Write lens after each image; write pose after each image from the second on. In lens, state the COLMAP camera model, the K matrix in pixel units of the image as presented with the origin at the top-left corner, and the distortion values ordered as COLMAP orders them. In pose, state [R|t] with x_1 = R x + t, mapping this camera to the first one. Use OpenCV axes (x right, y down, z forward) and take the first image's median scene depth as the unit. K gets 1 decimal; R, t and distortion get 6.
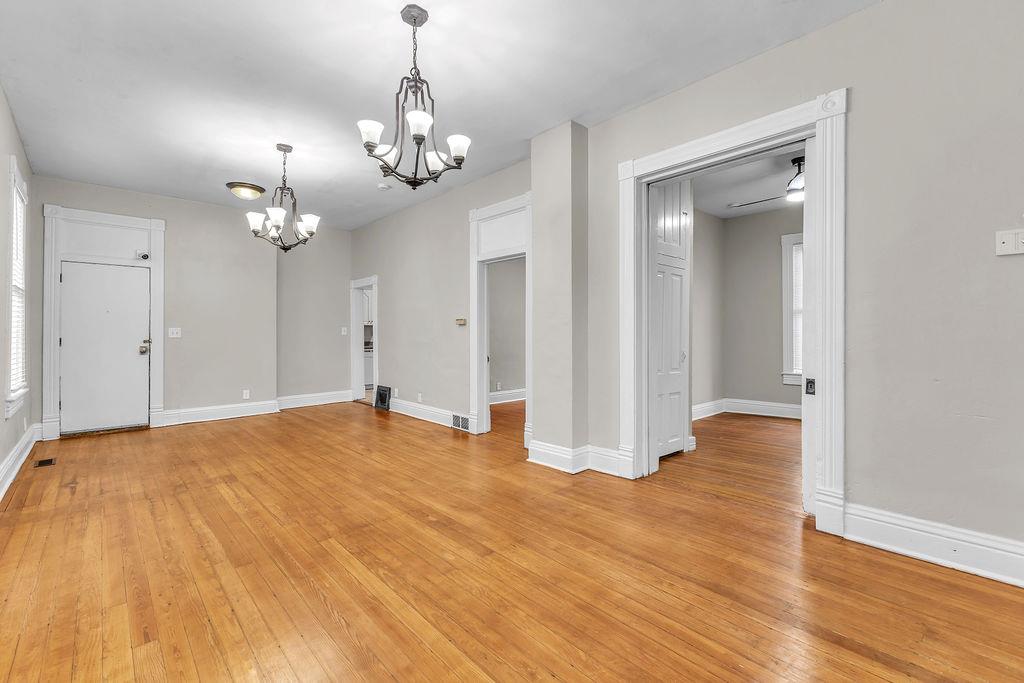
lens RADIAL K [[443.3, 0, 508.4], [0, 443.3, 331.6], [0, 0, 1]] dist [0.010776, -0.000709]
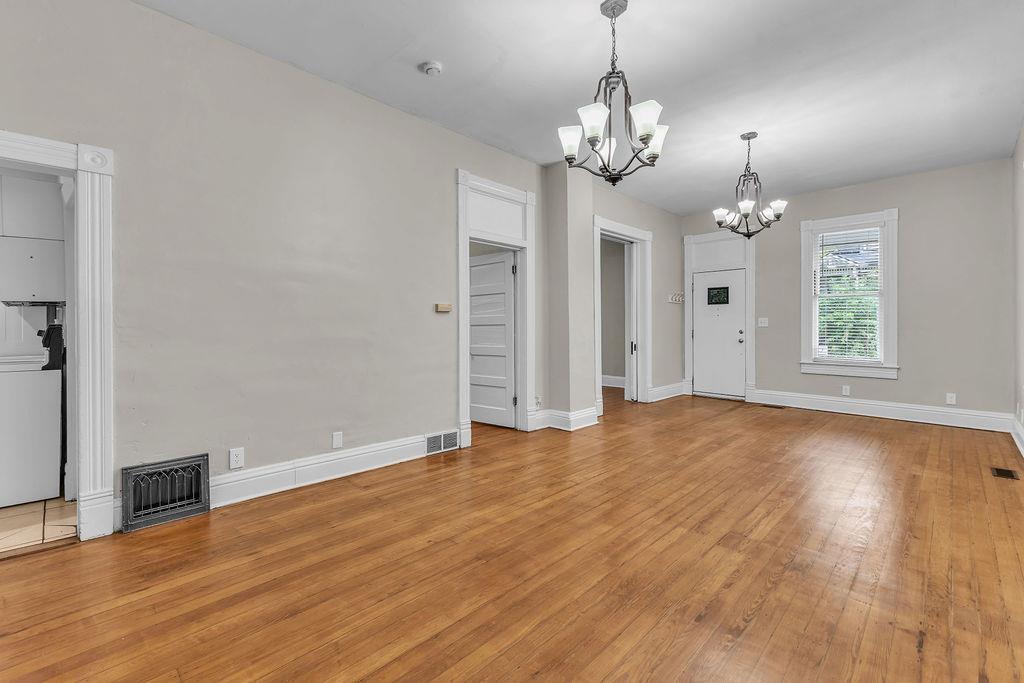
lens RADIAL K [[443.3, 0, 508.4], [0, 443.3, 331.6], [0, 0, 1]] dist [0.010776, -0.000709]
pose [[-0.045700, -0.007883, 0.998924, -1.278688], [-0.008027, 0.999939, 0.007524, 0.015742], [-0.998923, -0.007675, -0.045760, 1.369854]]
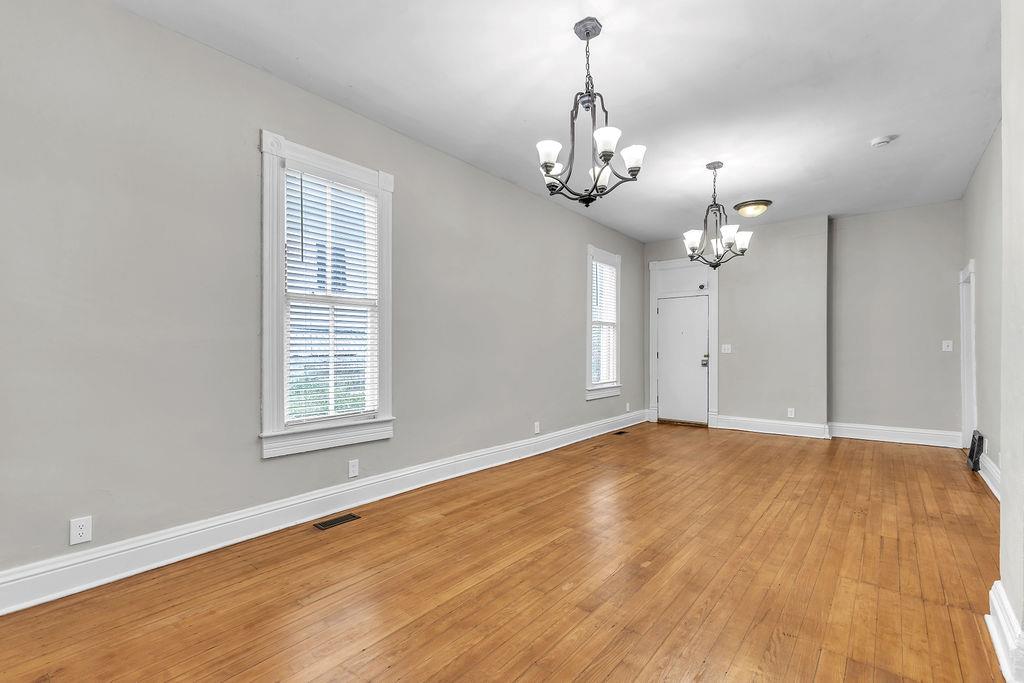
lens RADIAL K [[447.8, 0, 510.6], [0, 447.8, 347.7], [0, 0, 1]] dist [0.008823, -0.000174]
pose [[0.132876, -0.000900, -0.991132, 0.514042], [0.006589, 0.999978, -0.000025, -0.005907], [0.991111, -0.006527, 0.132879, 0.477692]]
